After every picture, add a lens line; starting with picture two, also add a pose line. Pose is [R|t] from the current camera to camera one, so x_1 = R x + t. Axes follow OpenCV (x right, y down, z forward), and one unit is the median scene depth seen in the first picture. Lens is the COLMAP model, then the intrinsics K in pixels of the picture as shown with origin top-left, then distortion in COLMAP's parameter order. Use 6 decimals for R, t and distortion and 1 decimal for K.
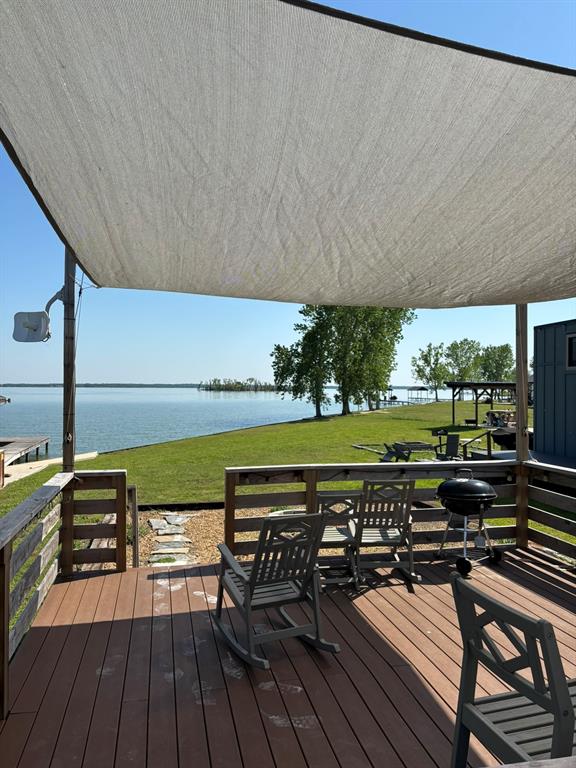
lens RADIAL K [[586.7, 0, 286.8], [0, 586.7, 382.3], [0, 0, 1]] dist [0.017393, 0.022950]
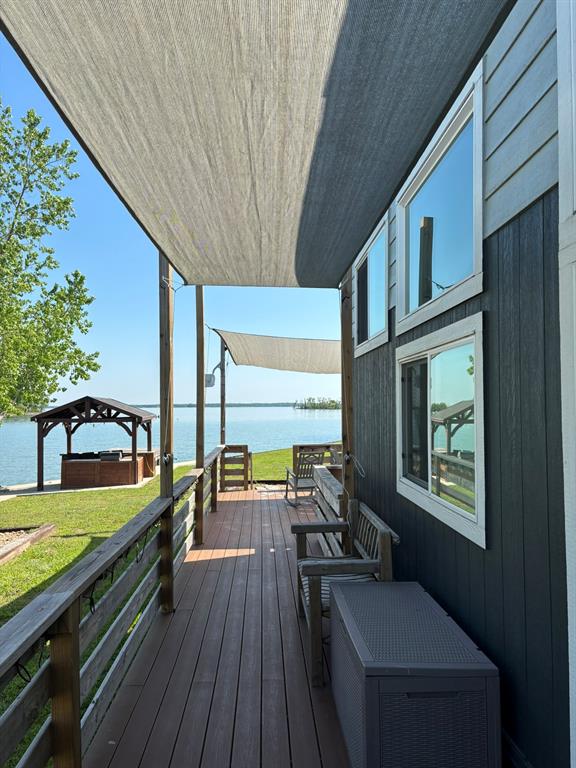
lens RADIAL K [[586.7, 0, 289.1], [0, 586.7, 385.0], [0, 0, 1]] dist [0.017393, 0.022950]
pose [[0.984857, -0.015051, -0.172715, 0.023321], [0.010389, 0.999558, -0.027860, -0.000786], [0.173058, 0.025643, 0.984578, -0.101648]]
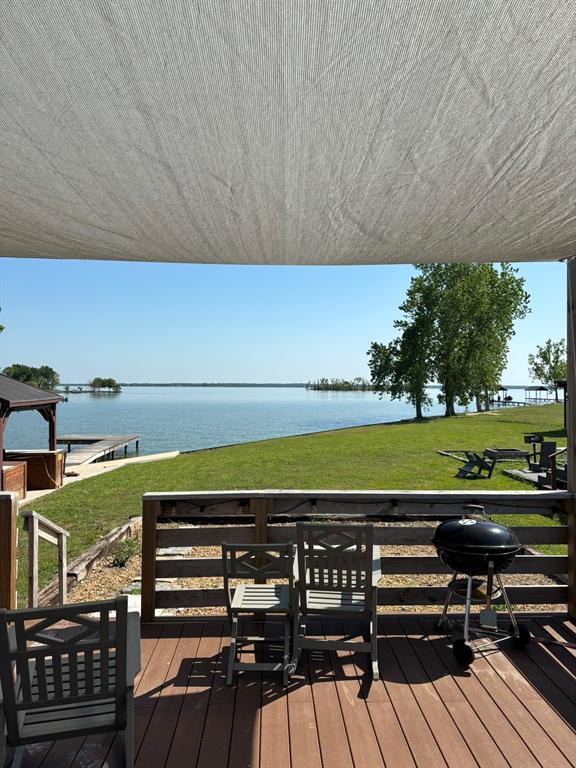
lens RADIAL K [[586.7, 0, 287.8], [0, 586.7, 390.6], [0, 0, 1]] dist [0.017393, 0.022950]
pose [[0.983185, 0.002047, -0.182600, 0.019923], [0.000646, 0.999892, 0.014690, 0.000300], [0.182611, -0.014561, 0.983077, 0.026969]]
